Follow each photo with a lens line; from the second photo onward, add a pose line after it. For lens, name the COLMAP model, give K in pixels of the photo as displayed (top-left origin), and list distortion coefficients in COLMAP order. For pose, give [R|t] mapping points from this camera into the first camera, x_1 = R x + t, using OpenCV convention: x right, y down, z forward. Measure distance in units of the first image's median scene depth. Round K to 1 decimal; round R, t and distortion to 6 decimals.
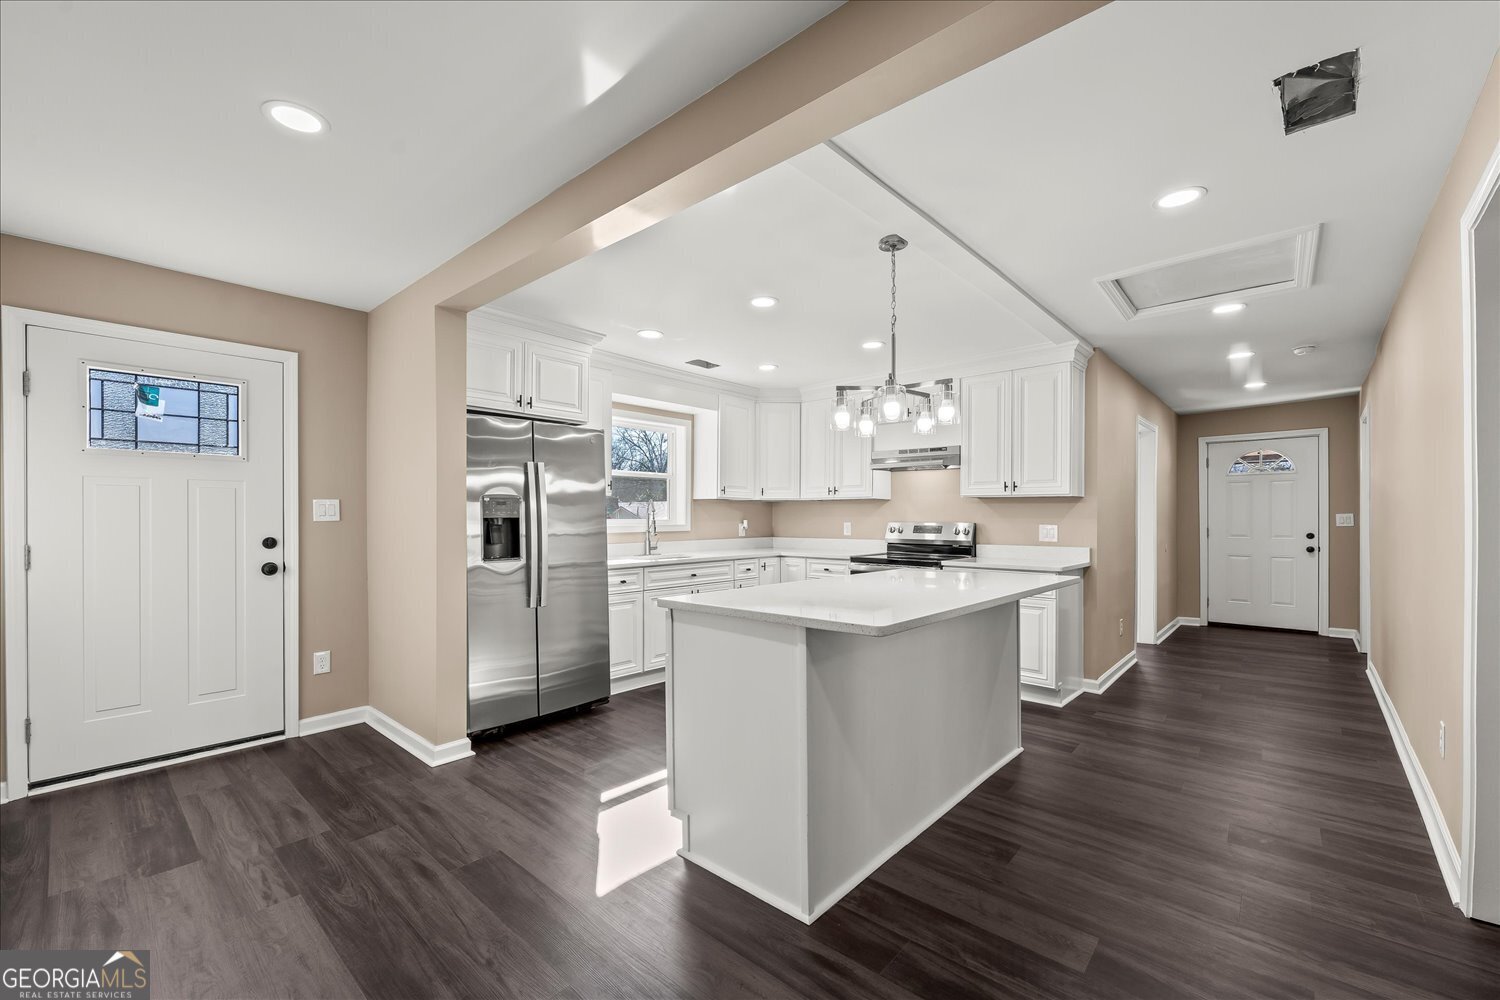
lens RADIAL K [[613.9, 0, 746.1], [0, 613.9, 514.8], [0, 0, 1]] dist [0.001930, -0.000435]
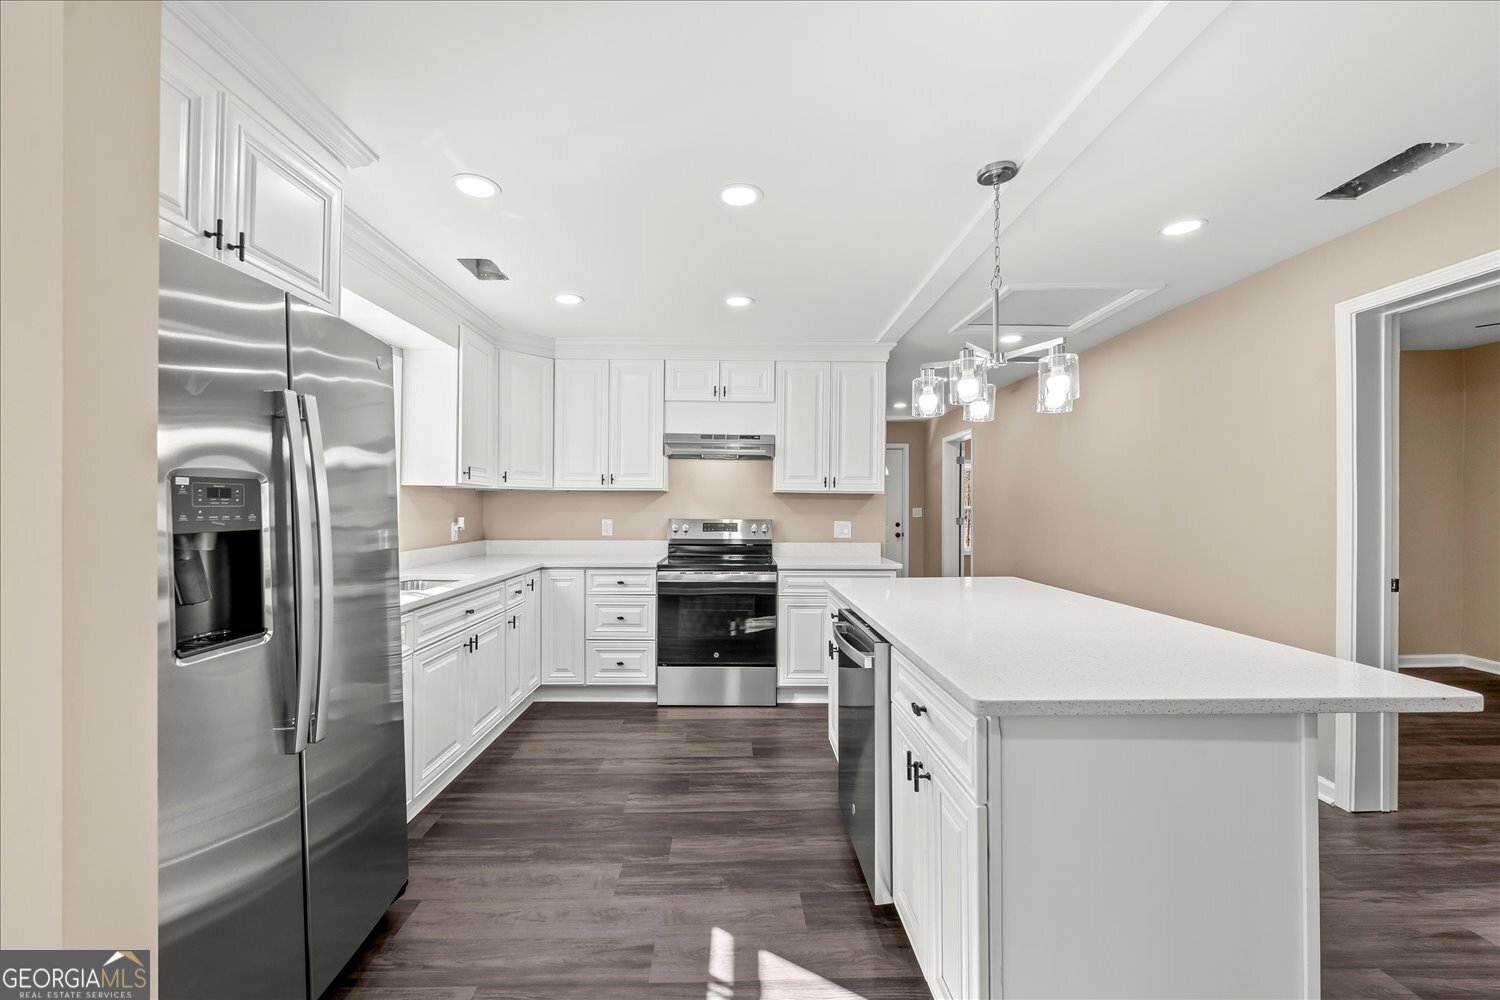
lens RADIAL K [[613.9, 0, 741.8], [0, 613.9, 502.3], [0, 0, 1]] dist [0.001930, -0.000435]
pose [[0.729694, 0.007405, 0.683734, -0.290486], [-0.007933, 0.999966, -0.002363, -0.010183], [-0.683728, -0.003700, 0.729728, 0.355274]]
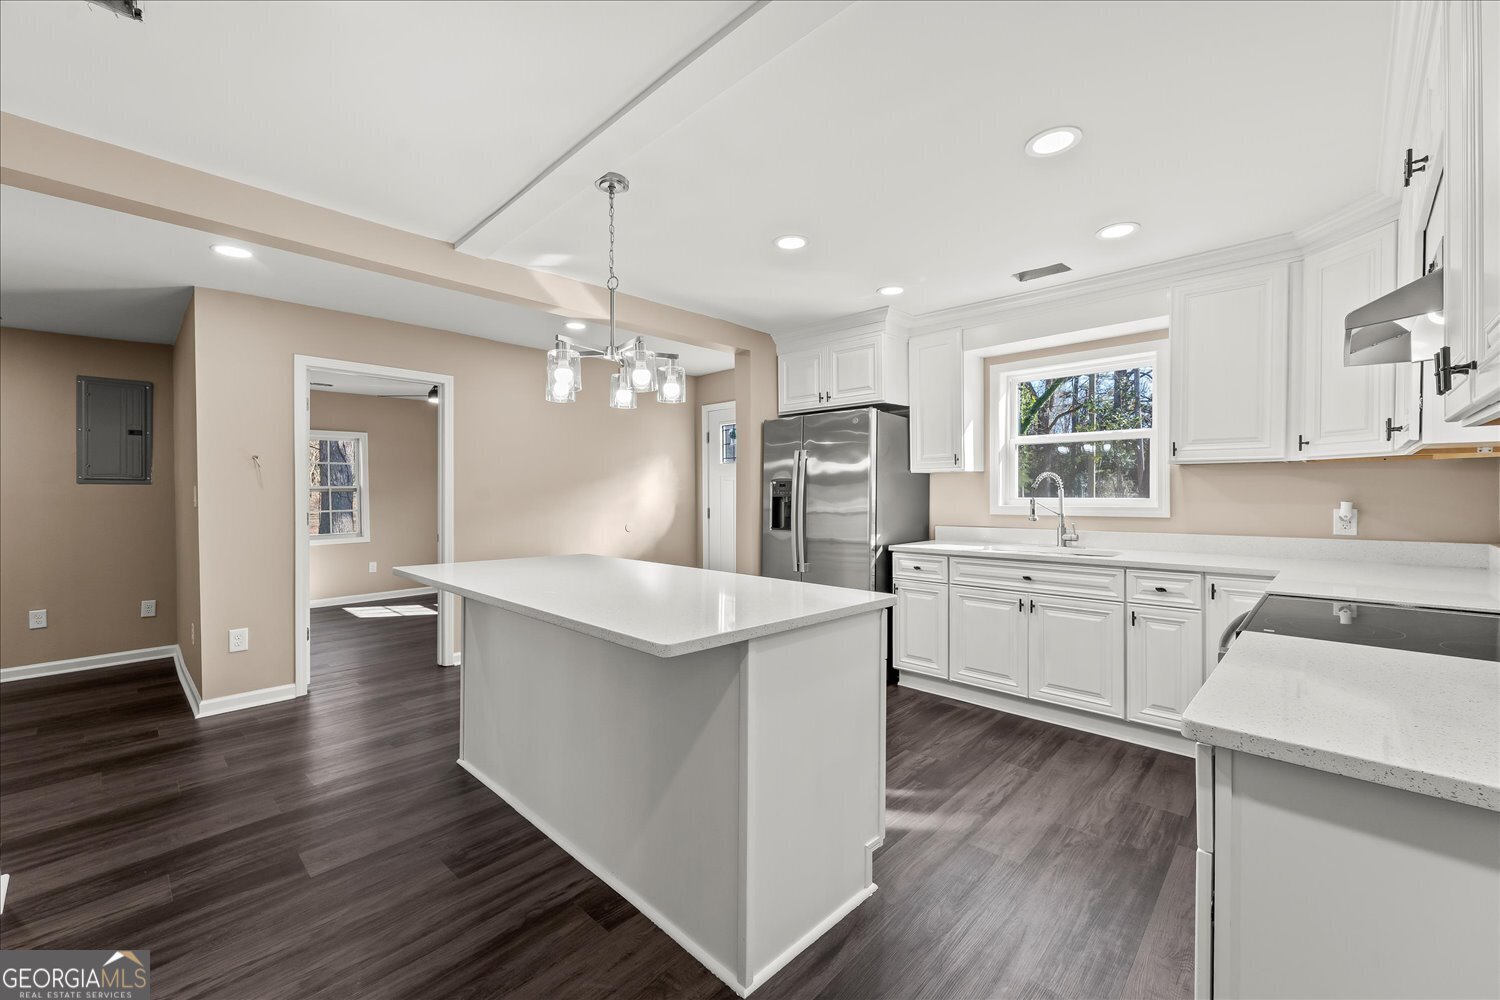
lens RADIAL K [[613.9, 0, 746.4], [0, 613.9, 493.6], [0, 0, 1]] dist [0.001930, -0.000435]
pose [[-0.039123, 0.001073, -0.999234, 0.604346], [0.008210, 0.999966, 0.000752, -0.002108], [0.999201, -0.008174, -0.039131, 0.670366]]
